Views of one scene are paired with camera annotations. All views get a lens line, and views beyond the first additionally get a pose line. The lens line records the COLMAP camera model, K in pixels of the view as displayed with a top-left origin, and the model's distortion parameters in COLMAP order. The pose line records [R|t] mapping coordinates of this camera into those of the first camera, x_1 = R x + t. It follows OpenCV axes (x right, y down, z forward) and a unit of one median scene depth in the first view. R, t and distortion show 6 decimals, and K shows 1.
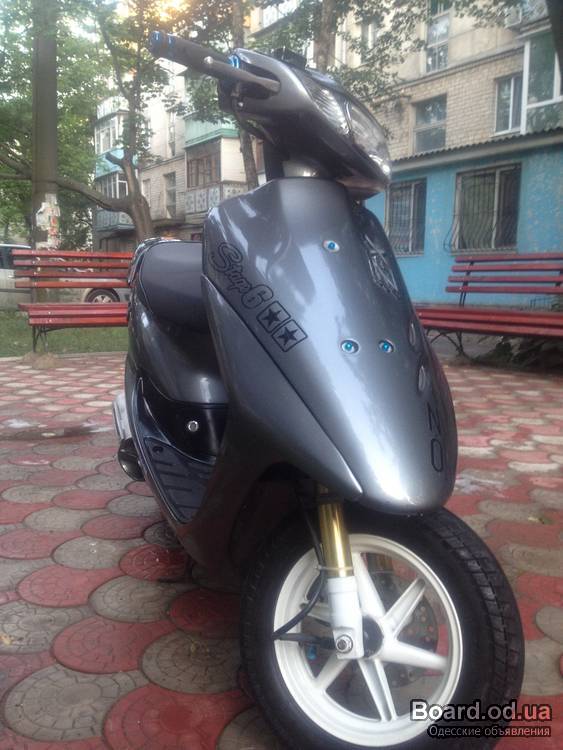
lens RADIAL K [[766.7, 0, 281.5], [0, 766.7, 375.0], [0, 0, 1]] dist [0.054115, -0.330877]
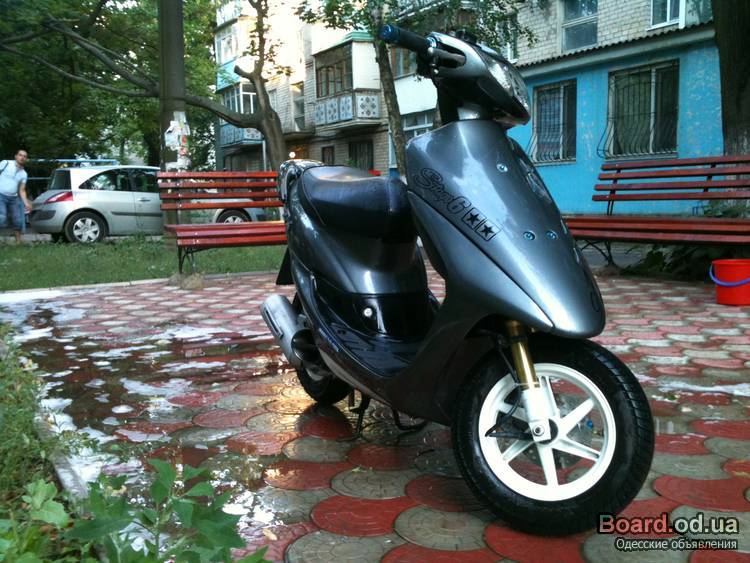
lens RADIAL K [[611.9, 0, 400.7], [0, 611.9, 270.2], [0, 0, 1]] dist [0.003722, -0.000205]
pose [[0.998380, -0.024881, -0.051179, 0.009513], [0.024945, 0.999689, 0.000603, -0.031860], [0.051148, -0.001879, 0.998689, 0.250169]]
